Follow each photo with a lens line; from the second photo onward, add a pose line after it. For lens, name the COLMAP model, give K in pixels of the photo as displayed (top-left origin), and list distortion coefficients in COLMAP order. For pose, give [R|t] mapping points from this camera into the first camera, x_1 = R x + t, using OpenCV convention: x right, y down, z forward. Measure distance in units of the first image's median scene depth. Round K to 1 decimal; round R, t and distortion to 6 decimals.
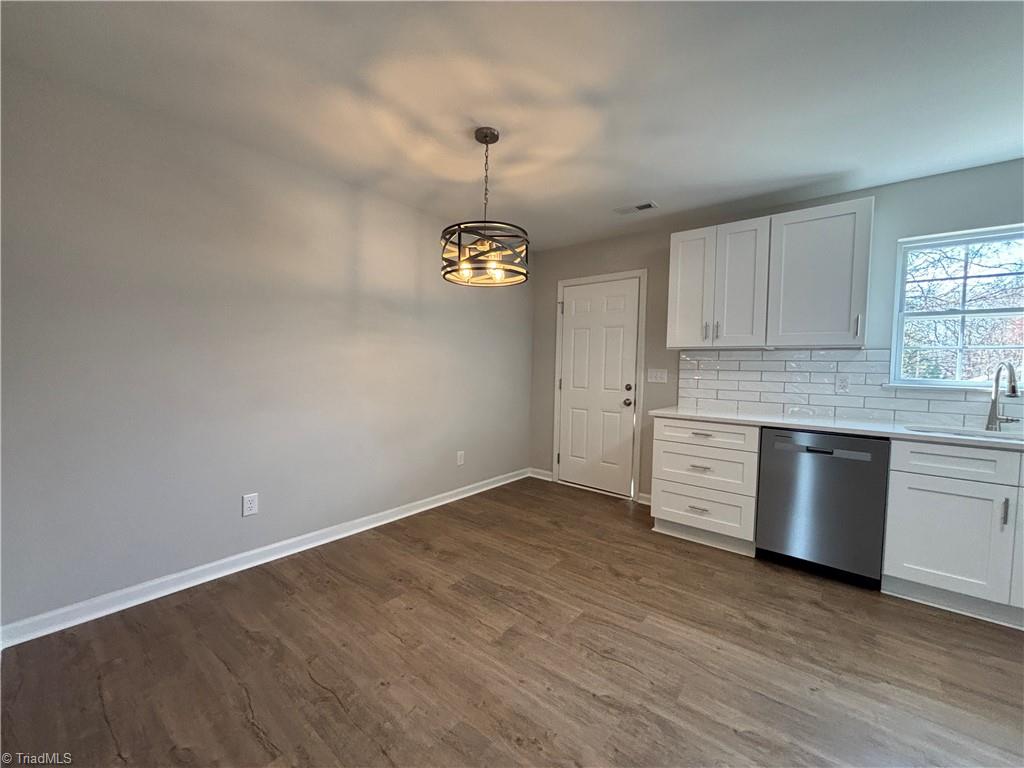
lens RADIAL K [[414.3, 0, 511.0], [0, 414.3, 383.0], [0, 0, 1]] dist [-0.001919, -0.000043]
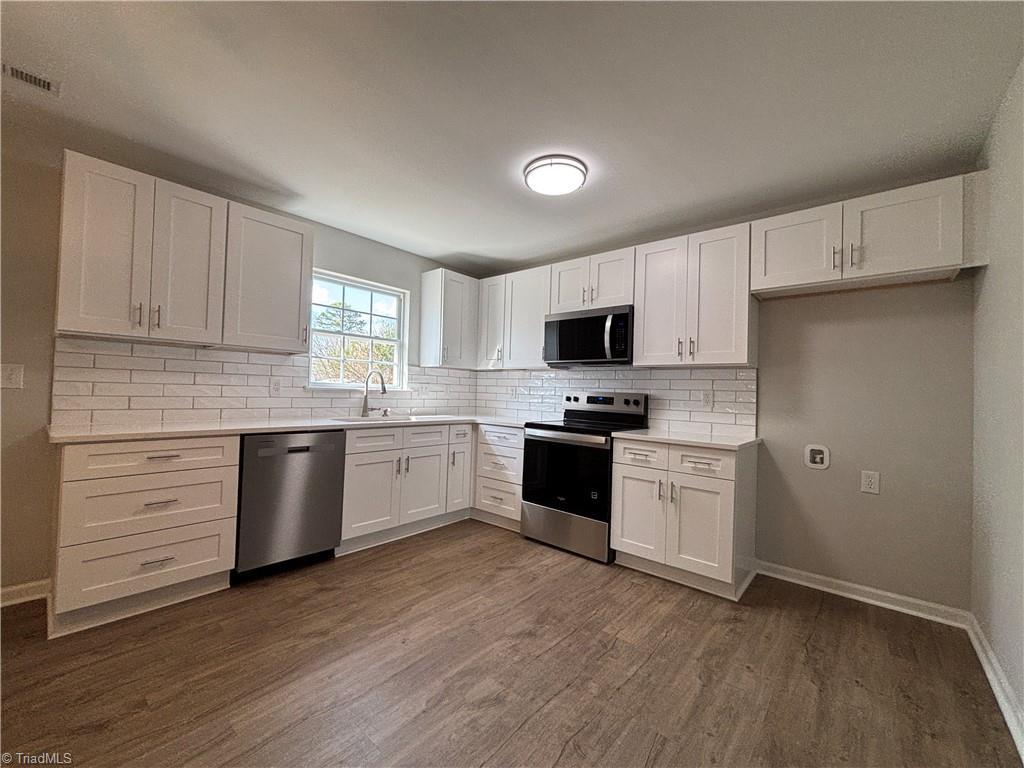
lens RADIAL K [[414.3, 0, 510.4], [0, 414.3, 382.1], [0, 0, 1]] dist [-0.001919, -0.000043]
pose [[0.025336, 0.005321, 0.999665, -0.252340], [0.012453, 0.999907, -0.005638, 0.003987], [-0.999601, 0.012591, 0.025267, 0.367152]]
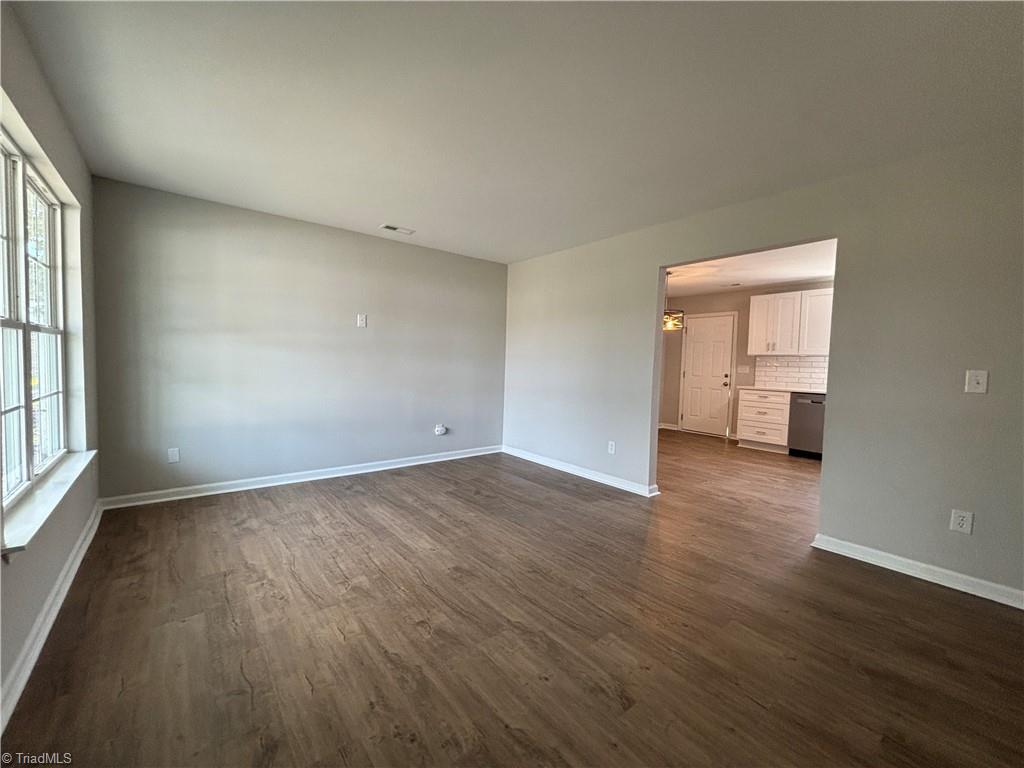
lens RADIAL K [[414.3, 0, 507.4], [0, 414.3, 379.9], [0, 0, 1]] dist [-0.001919, -0.000043]
pose [[0.975932, 0.018739, -0.217269, -0.348344], [-0.019746, 0.999802, -0.002465, 0.070113], [0.217180, 0.006696, 0.976109, -1.324364]]
